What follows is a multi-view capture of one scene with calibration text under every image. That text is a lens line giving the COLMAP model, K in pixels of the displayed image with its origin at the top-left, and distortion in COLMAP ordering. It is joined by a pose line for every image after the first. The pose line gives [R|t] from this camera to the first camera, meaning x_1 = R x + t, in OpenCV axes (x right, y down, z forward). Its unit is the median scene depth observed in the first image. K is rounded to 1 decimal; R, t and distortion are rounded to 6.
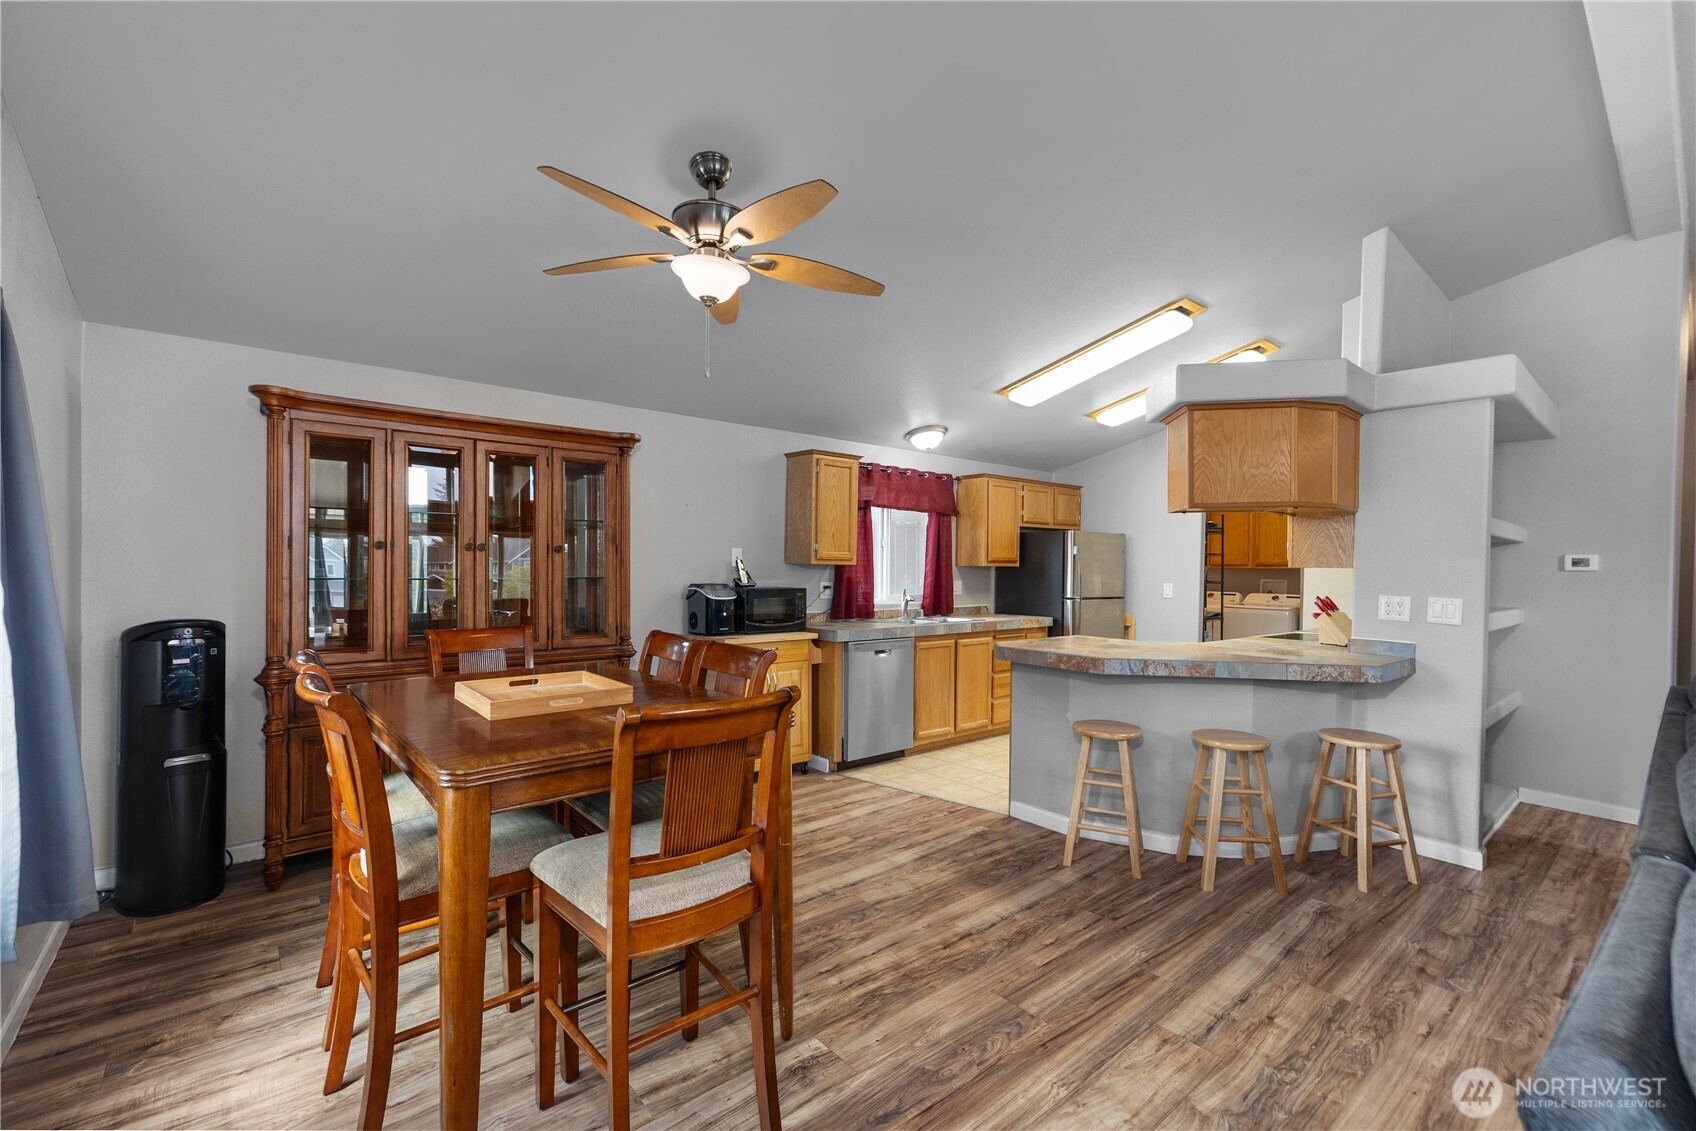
lens RADIAL K [[719.8, 0, 846.5], [0, 719.8, 570.7], [0, 0, 1]] dist [0.001597, -0.000082]
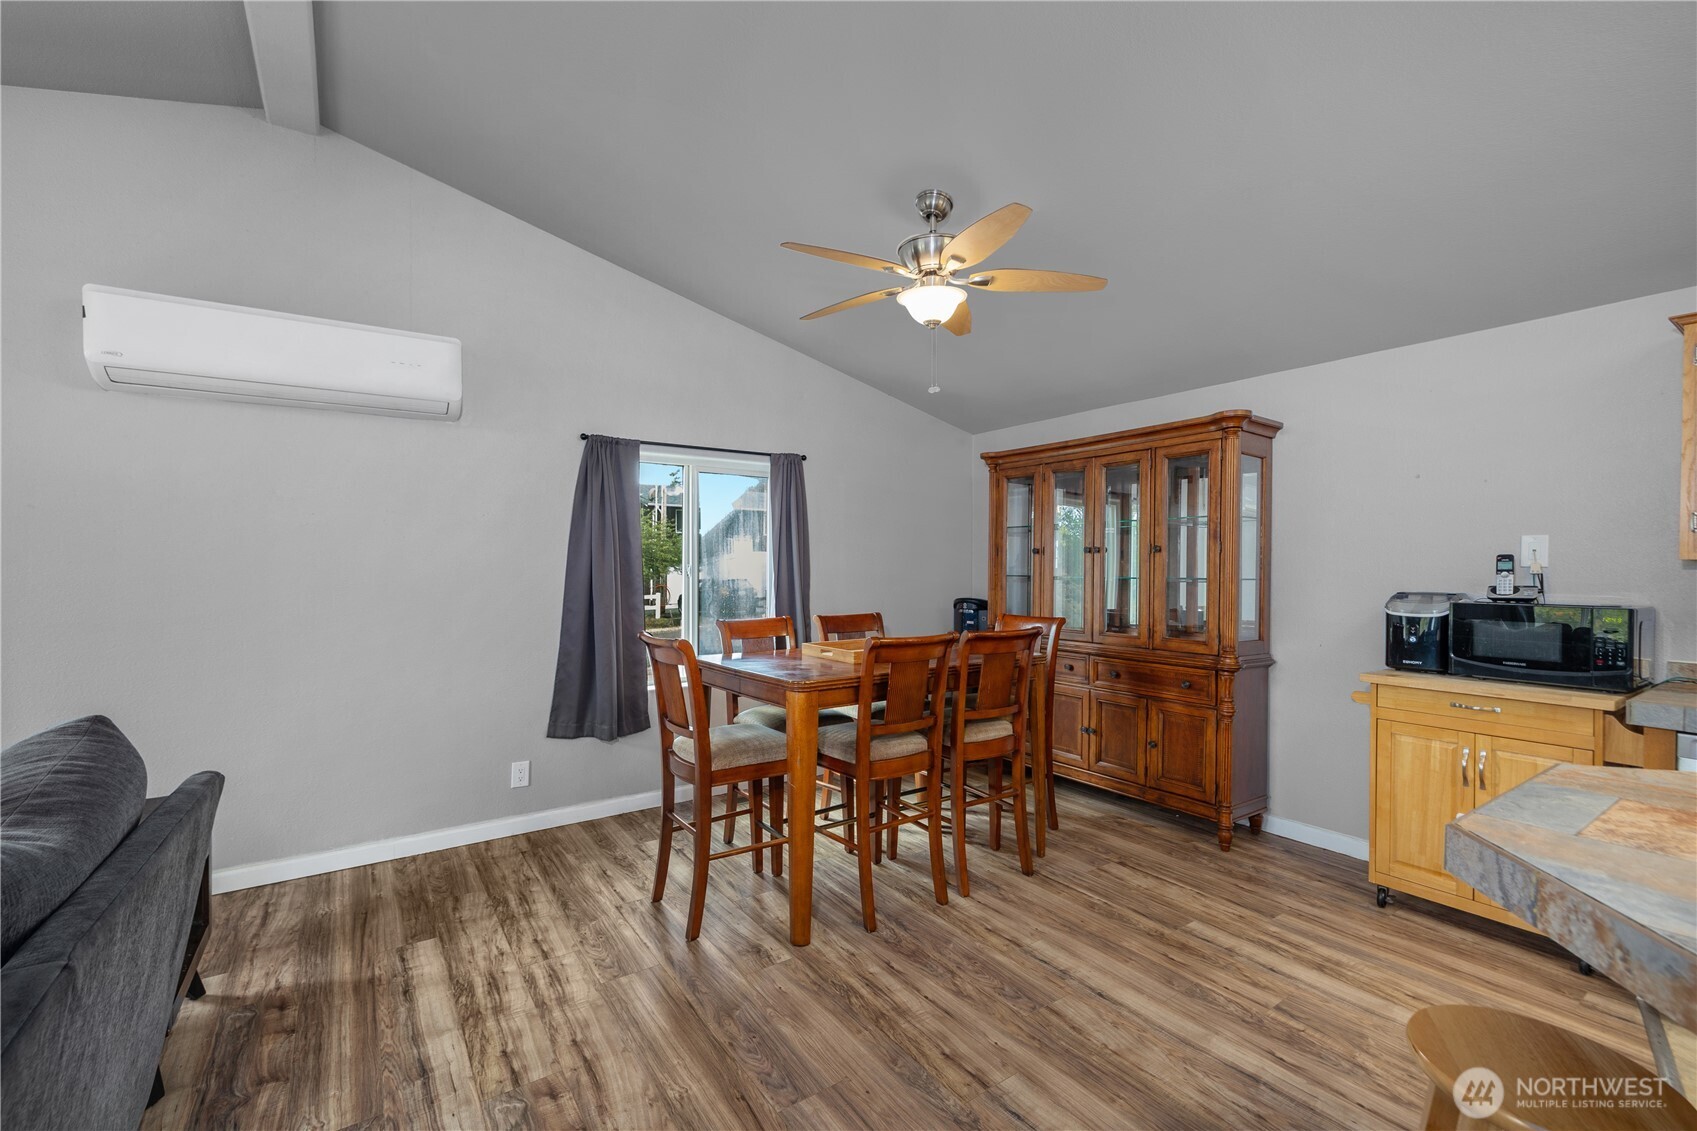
lens RADIAL K [[720.3, 0, 847.0], [0, 720.3, 570.7], [0, 0, 1]] dist [0.001597, -0.000082]
pose [[-0.096825, -0.005442, -0.995287, 0.483637], [-0.008939, 0.999949, -0.004598, 0.005338], [0.995261, 0.008451, -0.096868, 0.509310]]
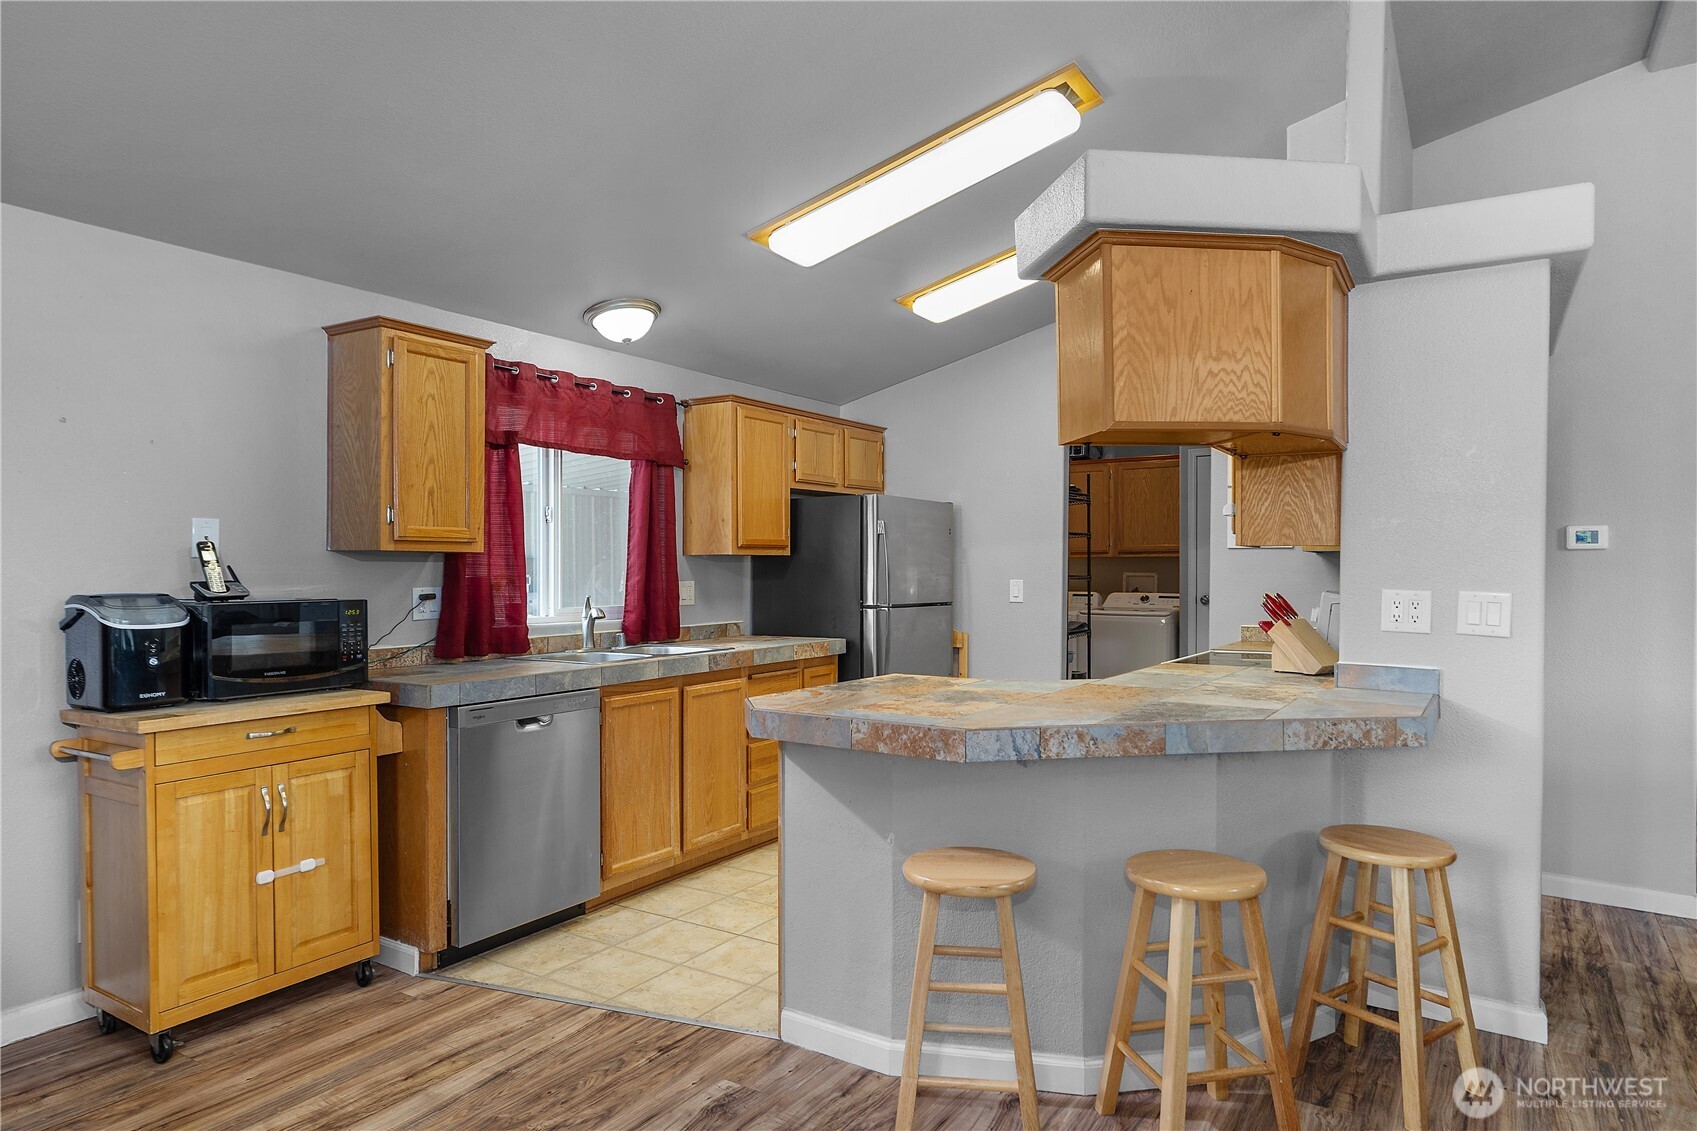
lens RADIAL K [[1003.4, 0, 848.5], [0, 1003.4, 565.5], [0, 0, 1]] dist [0.005601, 0.000093]
pose [[0.956529, -0.012353, 0.291375, 0.057472], [0.013878, 0.999899, -0.003167, 0.007791], [-0.291306, 0.007073, 0.956604, 0.250388]]
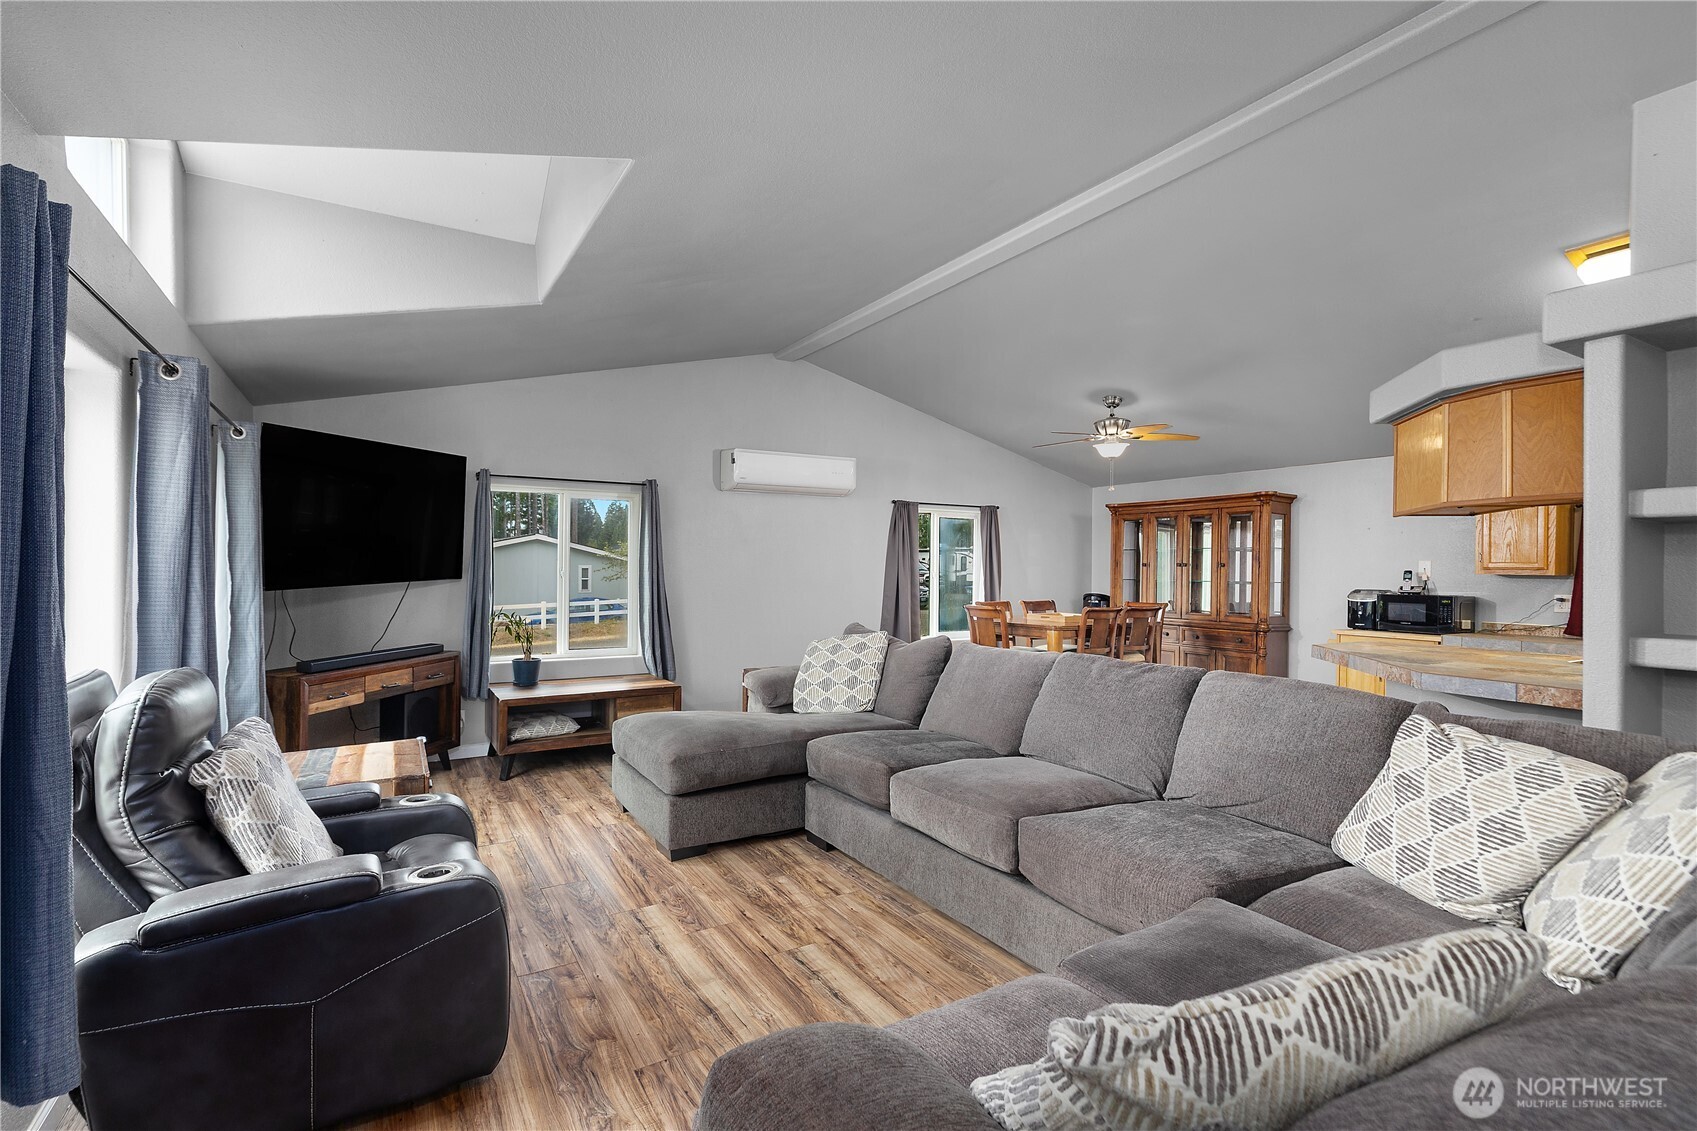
lens RADIAL K [[750.8, 0, 771.8], [0, 750.8, 563.9], [0, 0, 1]] dist [-0.000603, -0.000057]
pose [[-0.212926, -0.023622, -0.976783, 1.260663], [-0.022503, 0.999561, -0.019267, 0.020216], [0.976809, 0.017878, -0.213364, 0.233317]]
